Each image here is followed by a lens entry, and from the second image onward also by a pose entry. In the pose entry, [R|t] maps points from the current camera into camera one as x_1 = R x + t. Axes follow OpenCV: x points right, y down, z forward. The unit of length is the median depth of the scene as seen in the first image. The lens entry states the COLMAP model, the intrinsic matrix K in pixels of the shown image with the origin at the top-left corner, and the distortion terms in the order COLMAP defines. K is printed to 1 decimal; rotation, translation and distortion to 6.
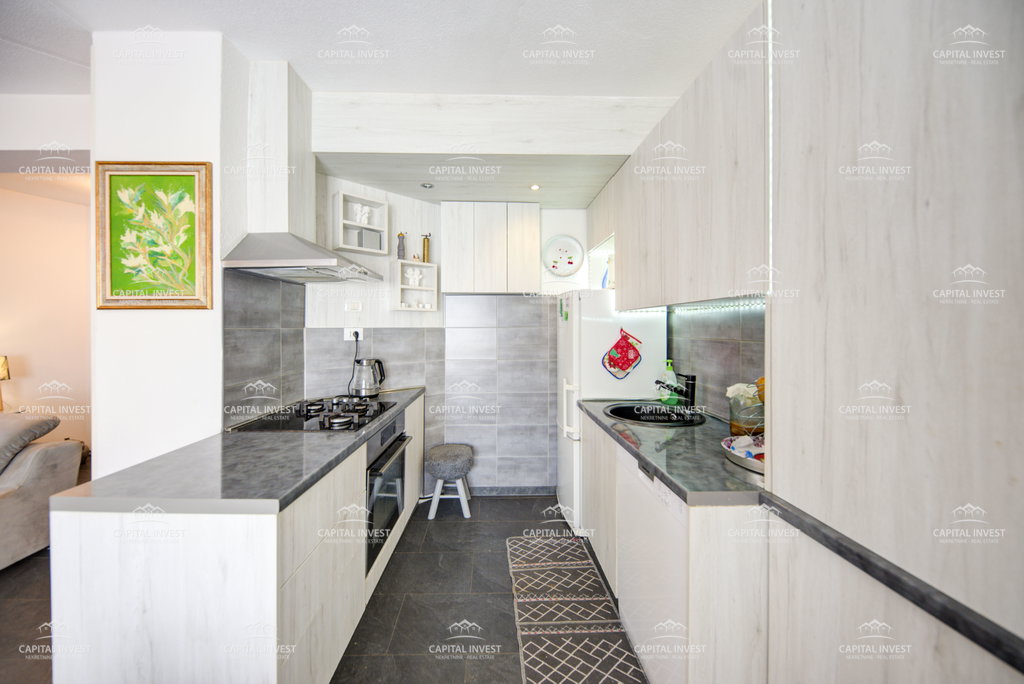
lens RADIAL K [[355.3, 0, 507.5], [0, 355.3, 333.6], [0, 0, 1]] dist [0.000514, -0.000031]
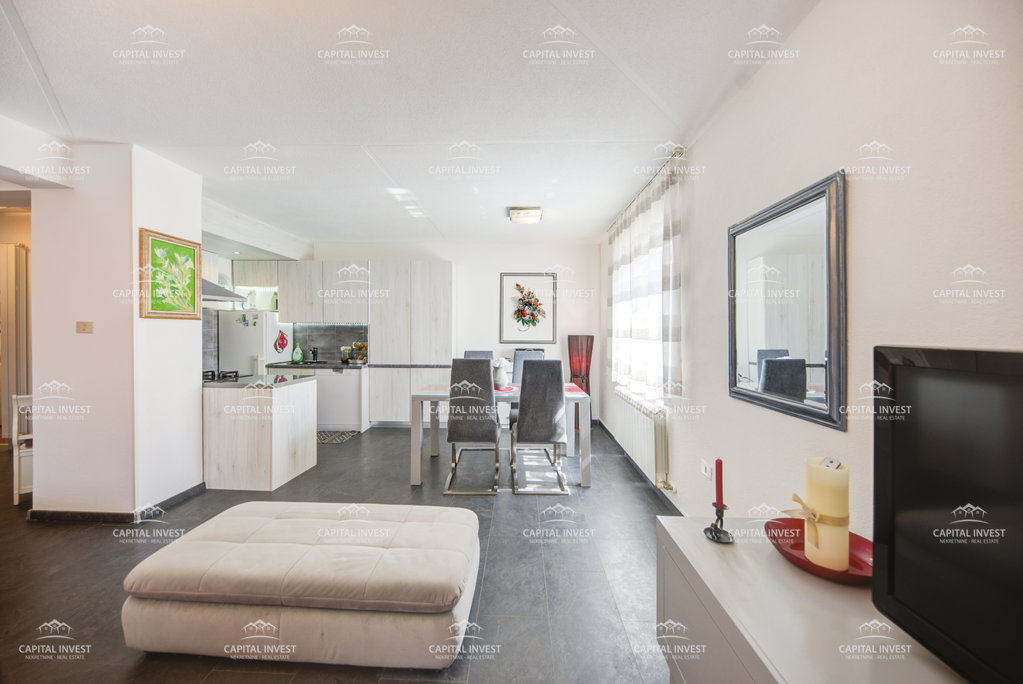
lens RADIAL K [[355.0, 0, 511.5], [0, 355.0, 333.8], [0, 0, 1]] dist [0.000514, -0.000031]
pose [[0.039639, -0.007211, 0.999188, -2.710999], [0.008444, 0.999941, 0.006882, 0.007883], [-0.999178, 0.008165, 0.039697, -0.766466]]
